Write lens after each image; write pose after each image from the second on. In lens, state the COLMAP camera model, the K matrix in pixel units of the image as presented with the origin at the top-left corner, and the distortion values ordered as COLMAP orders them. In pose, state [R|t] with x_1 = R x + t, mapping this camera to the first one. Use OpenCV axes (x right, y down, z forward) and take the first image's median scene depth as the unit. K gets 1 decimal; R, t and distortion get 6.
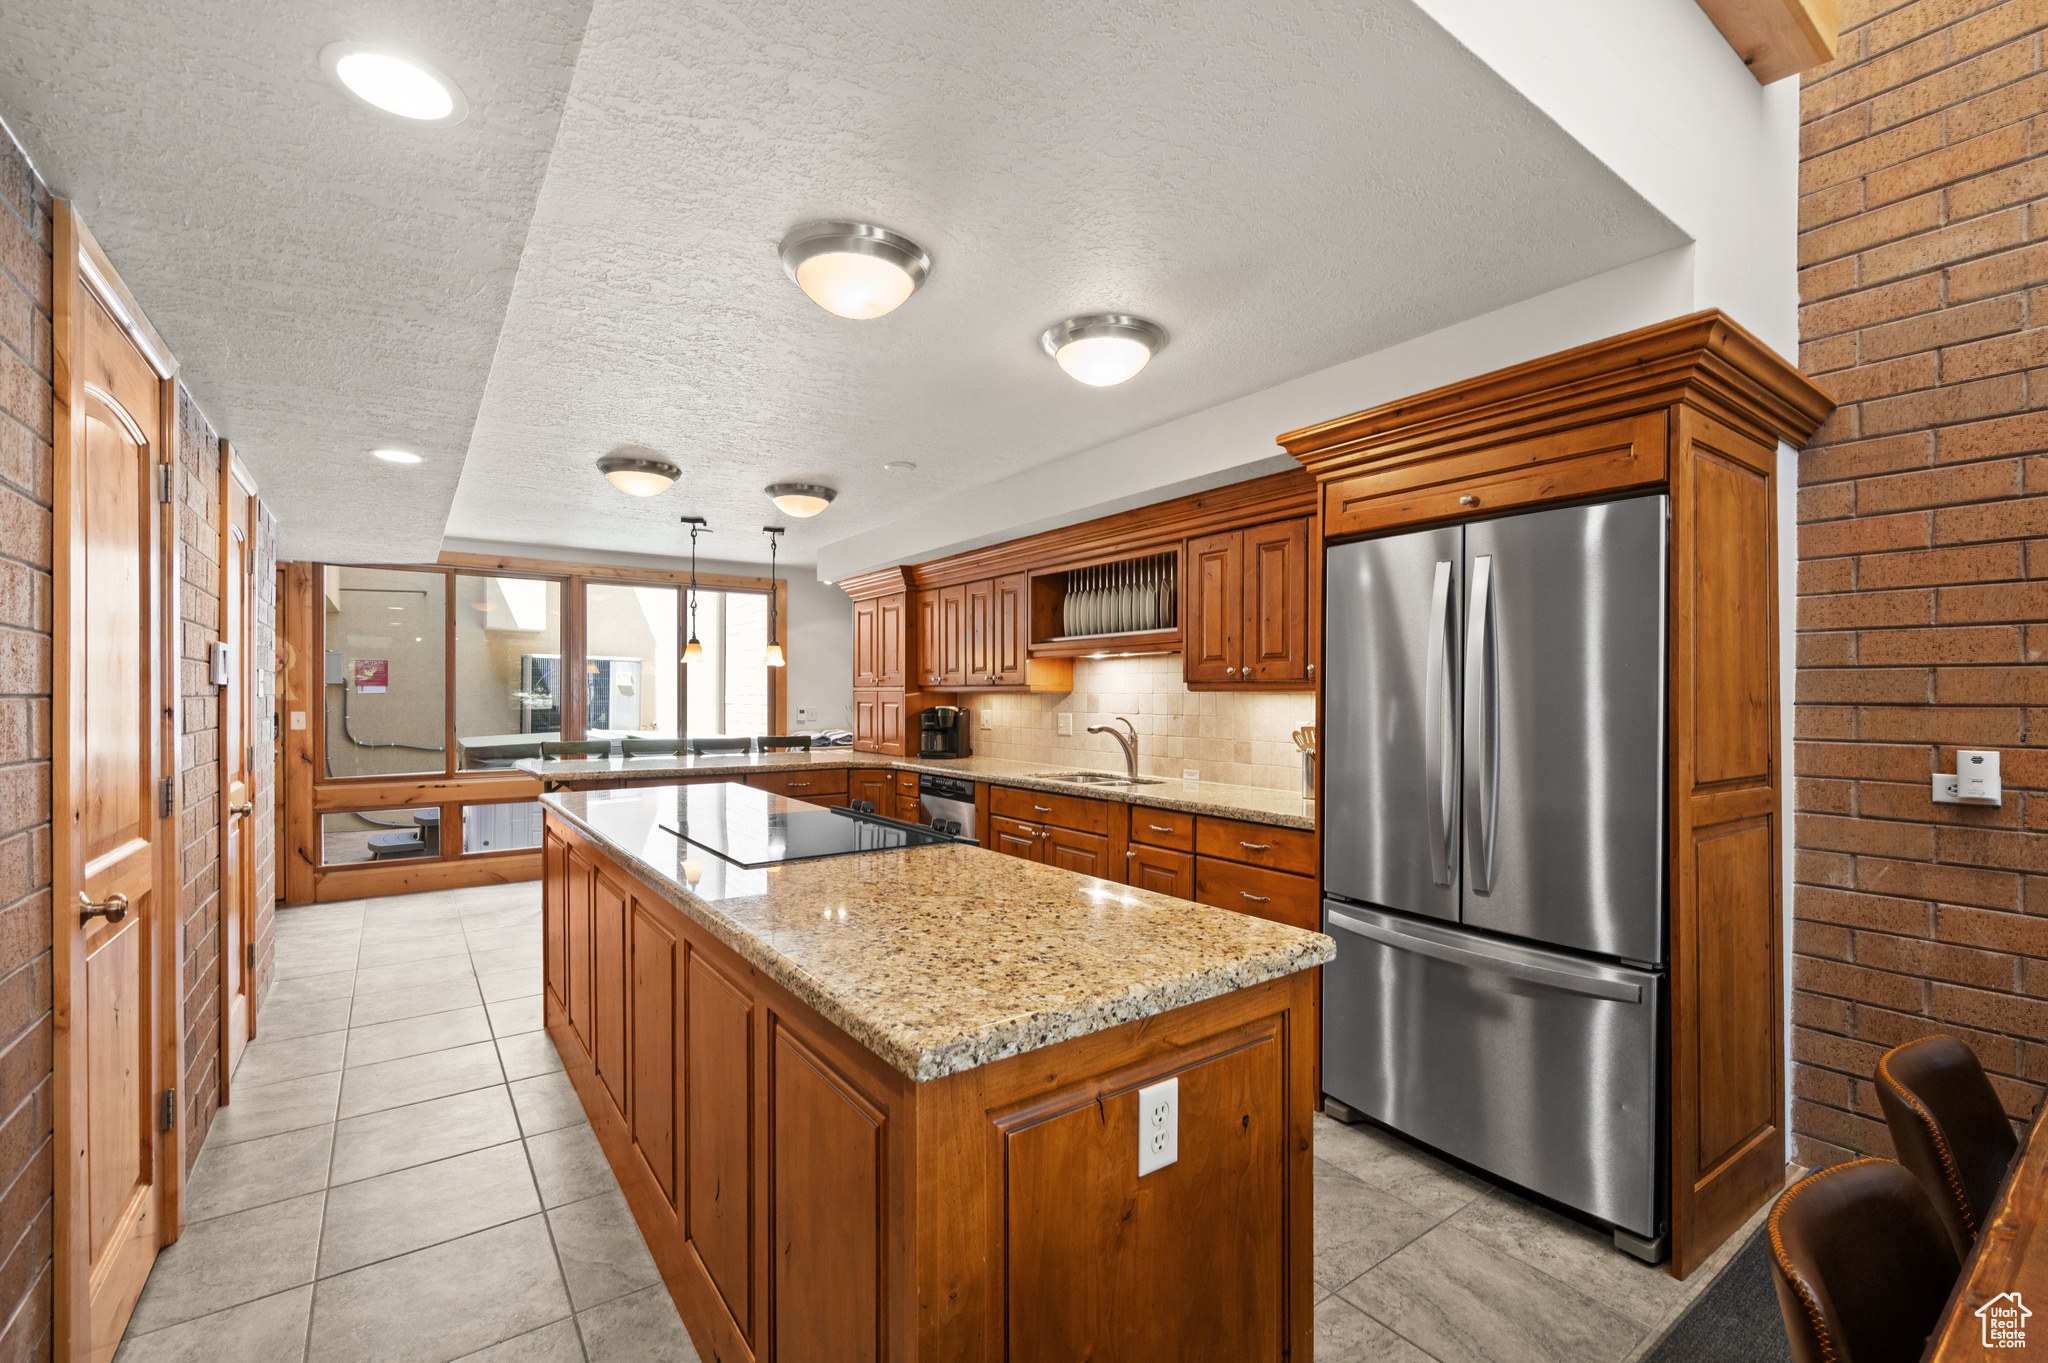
lens RADIAL K [[875.9, 0, 1031.9], [0, 875.9, 703.0], [0, 0, 1]] dist [-0.002149, -0.000188]
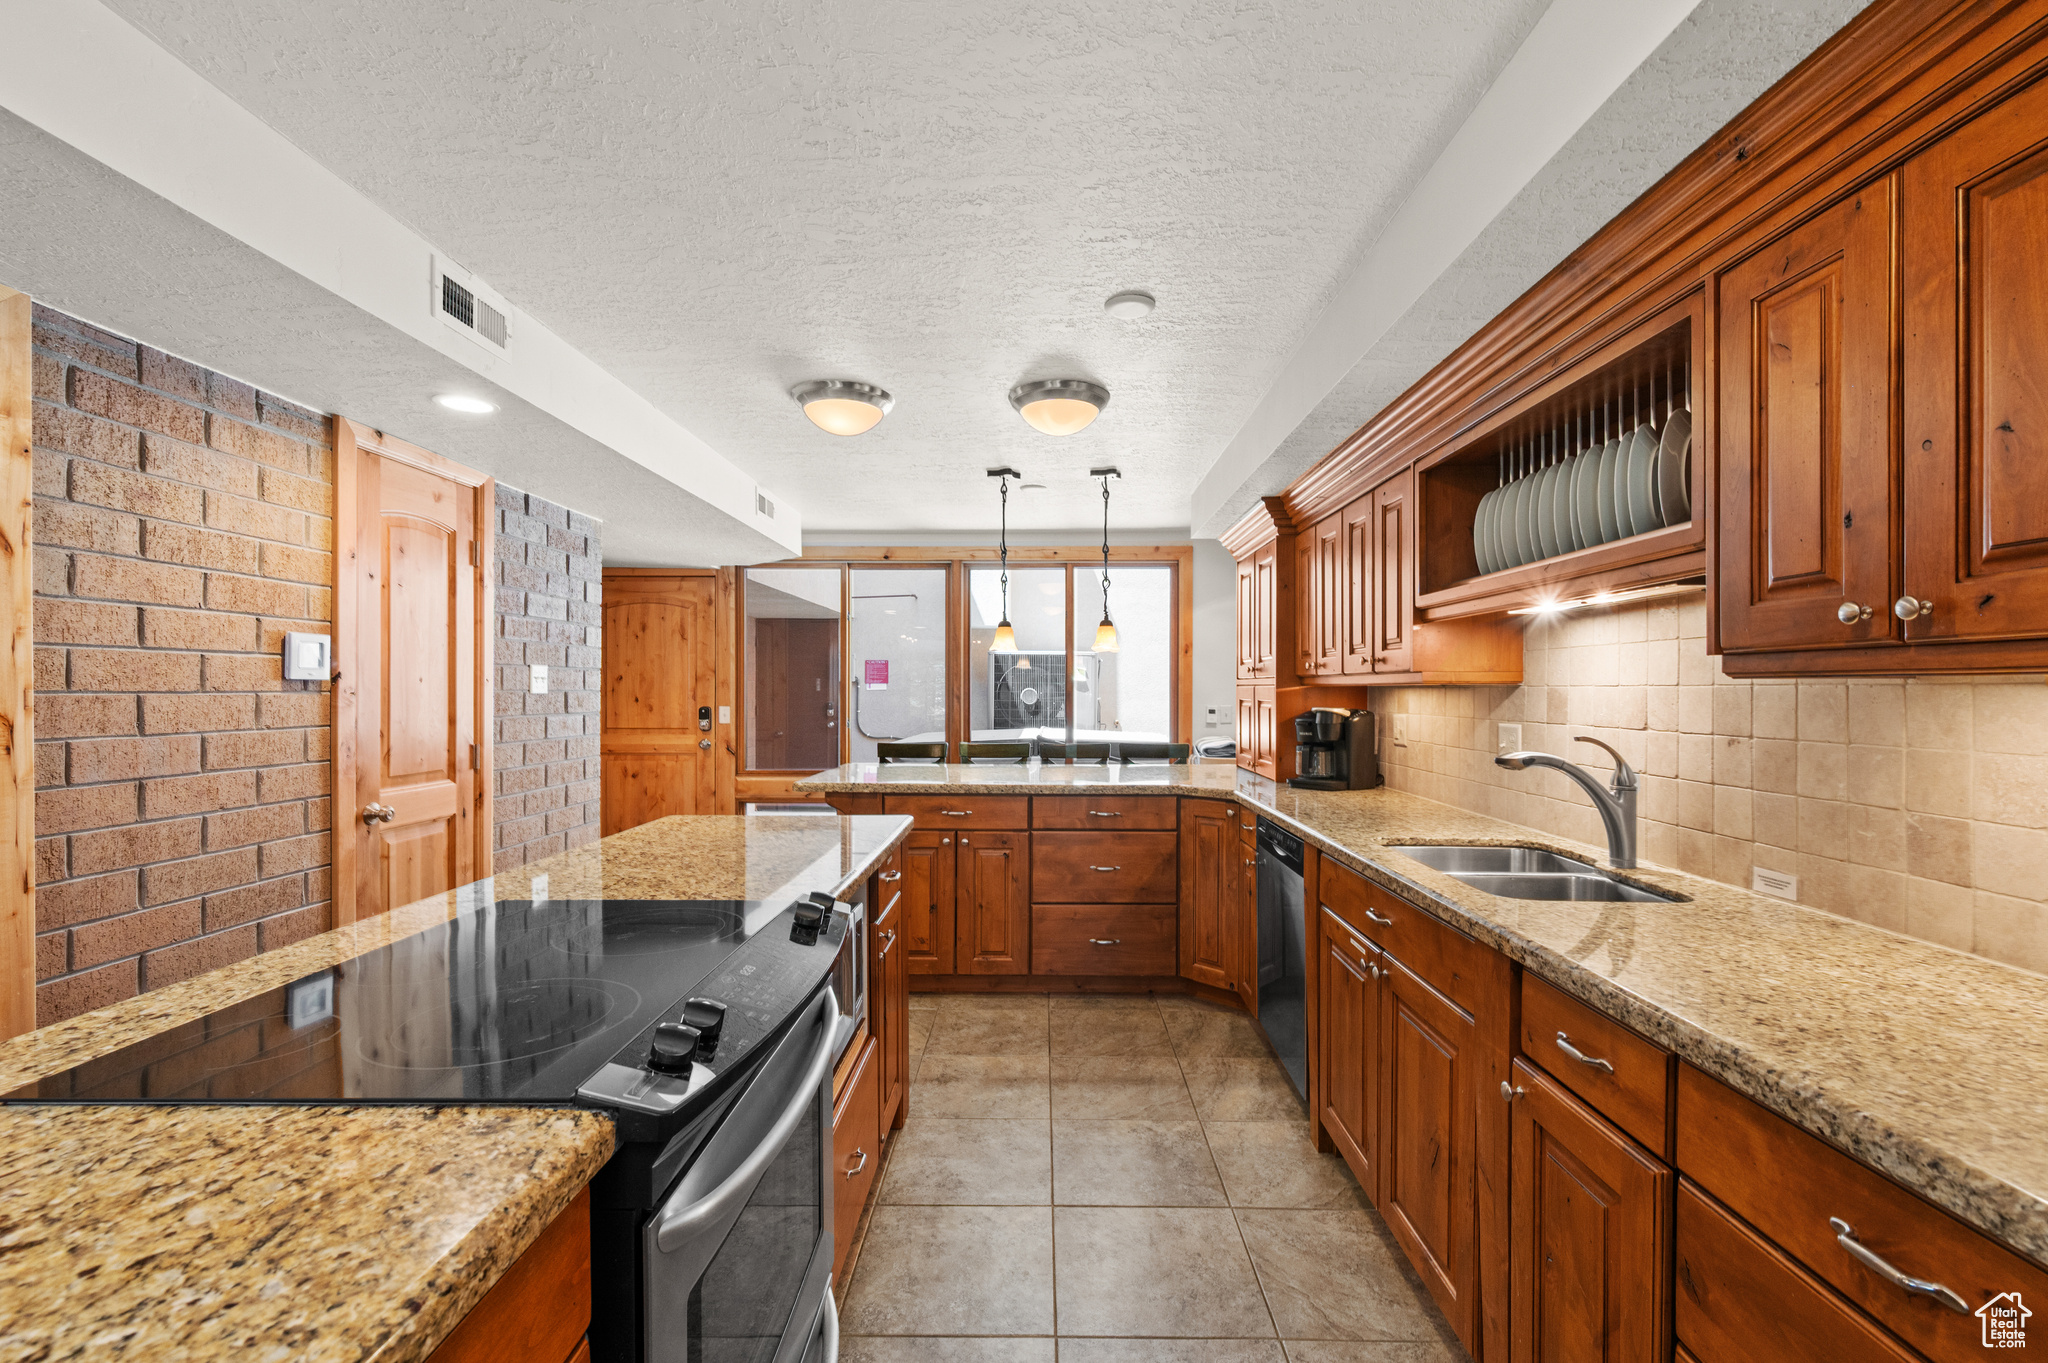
lens RADIAL K [[885.0, 0, 1033.1], [0, 885.0, 692.1], [0, 0, 1]] dist [0.000285, -0.000373]
pose [[0.801013, -0.000767, -0.598647, 0.147022], [-0.003953, 0.999971, -0.006571, -0.003029], [0.598634, 0.007629, 0.800986, 0.449941]]
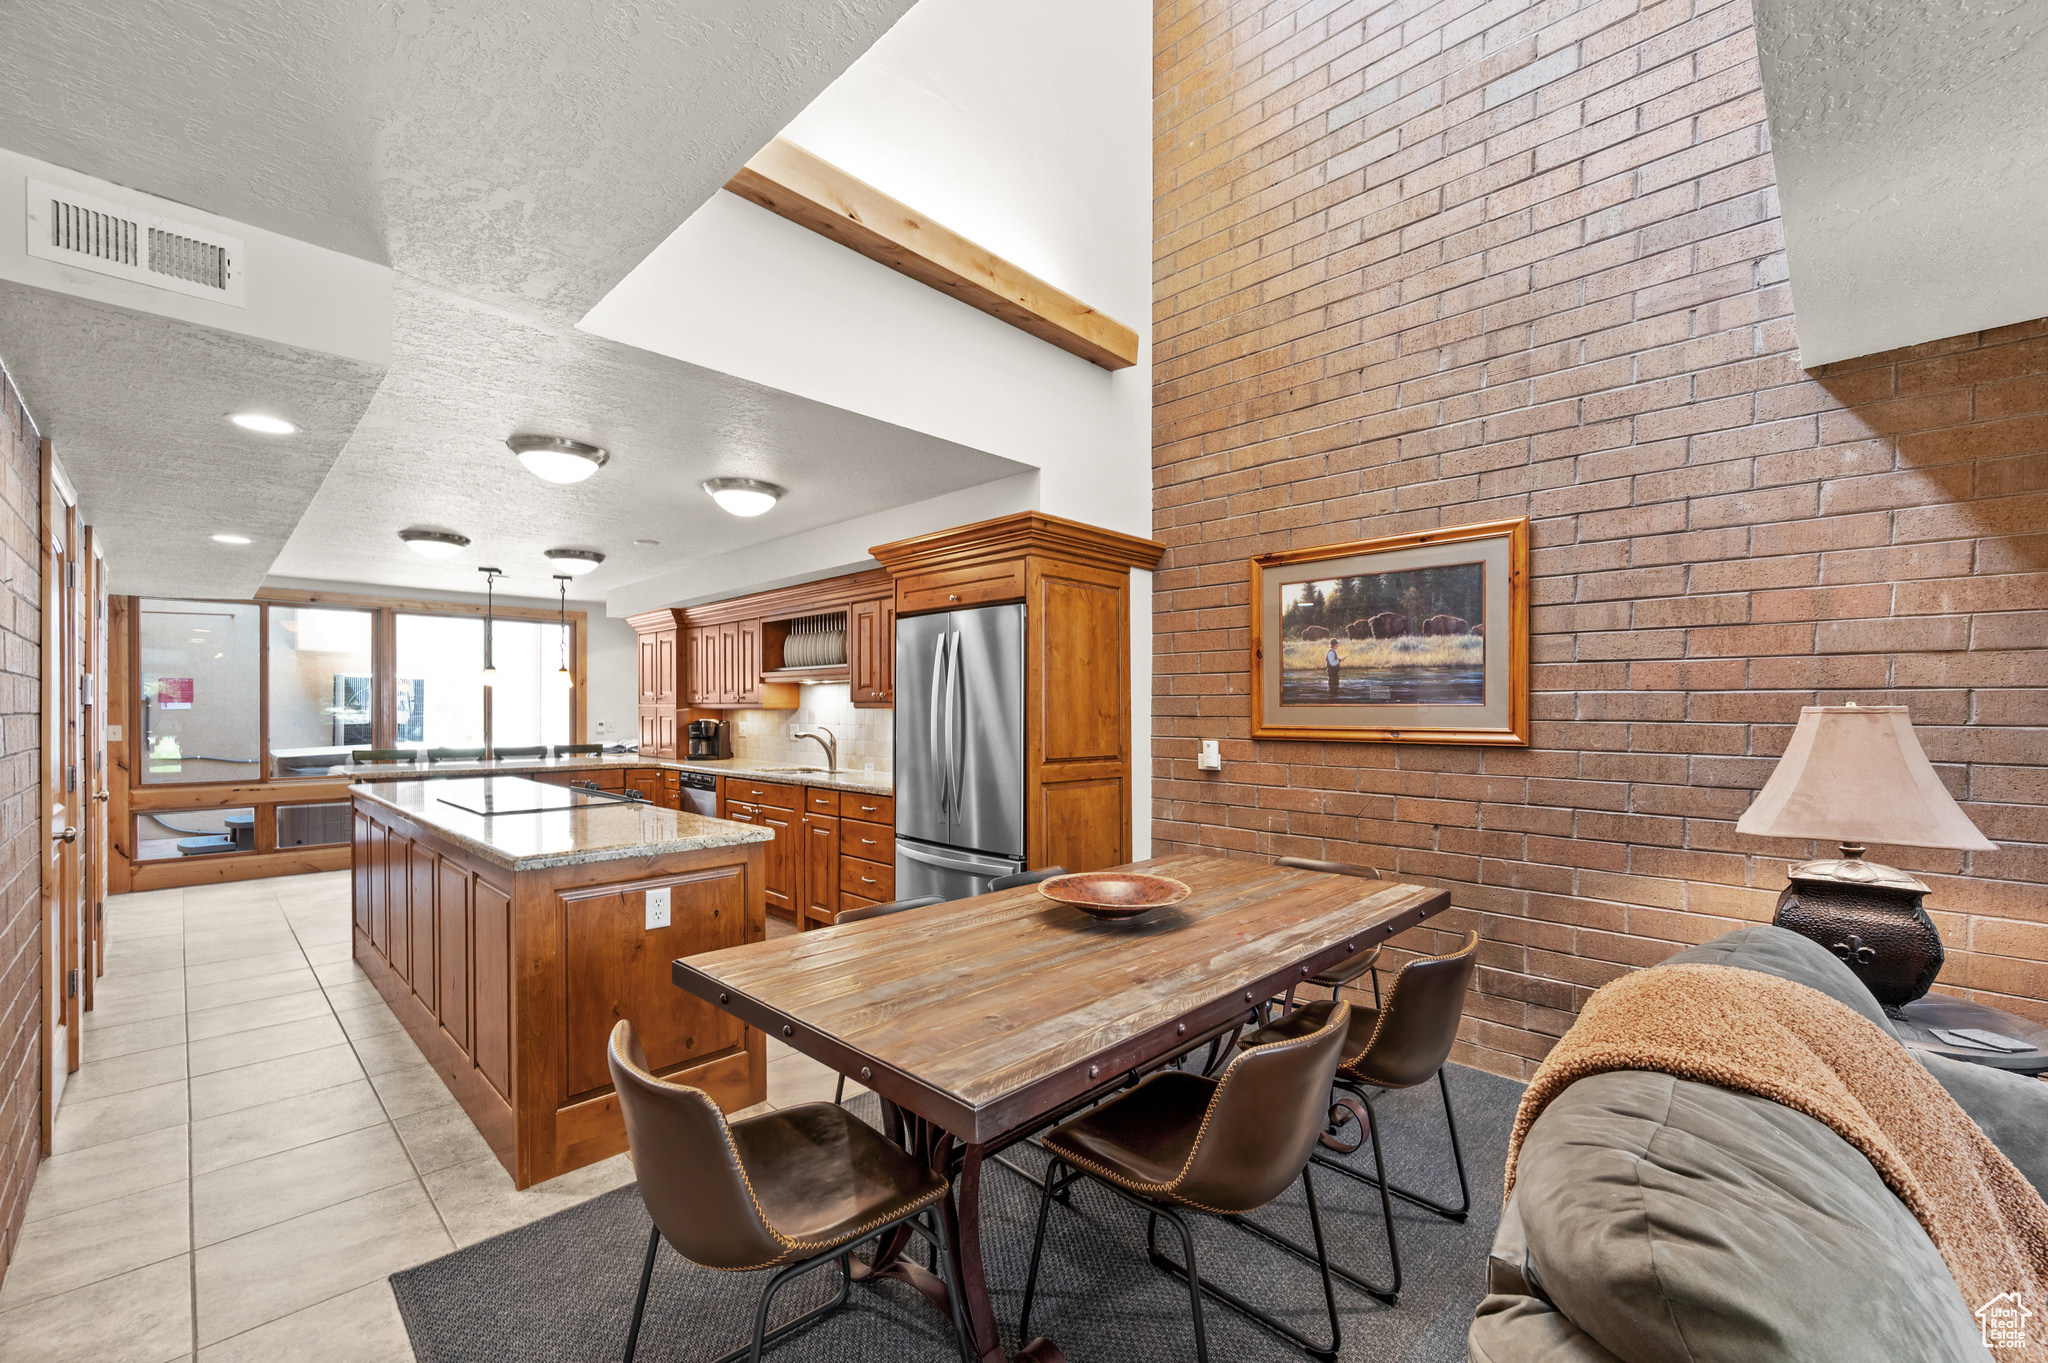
lens RADIAL K [[830.4, 0, 1032.9], [0, 830.4, 716.3], [0, 0, 1]] dist [-0.001844, -0.000292]
pose [[0.985300, -0.002077, 0.170821, 0.205713], [0.002111, 0.999998, -0.000022, 0.000718], [-0.170821, 0.000382, 0.985302, -0.349190]]
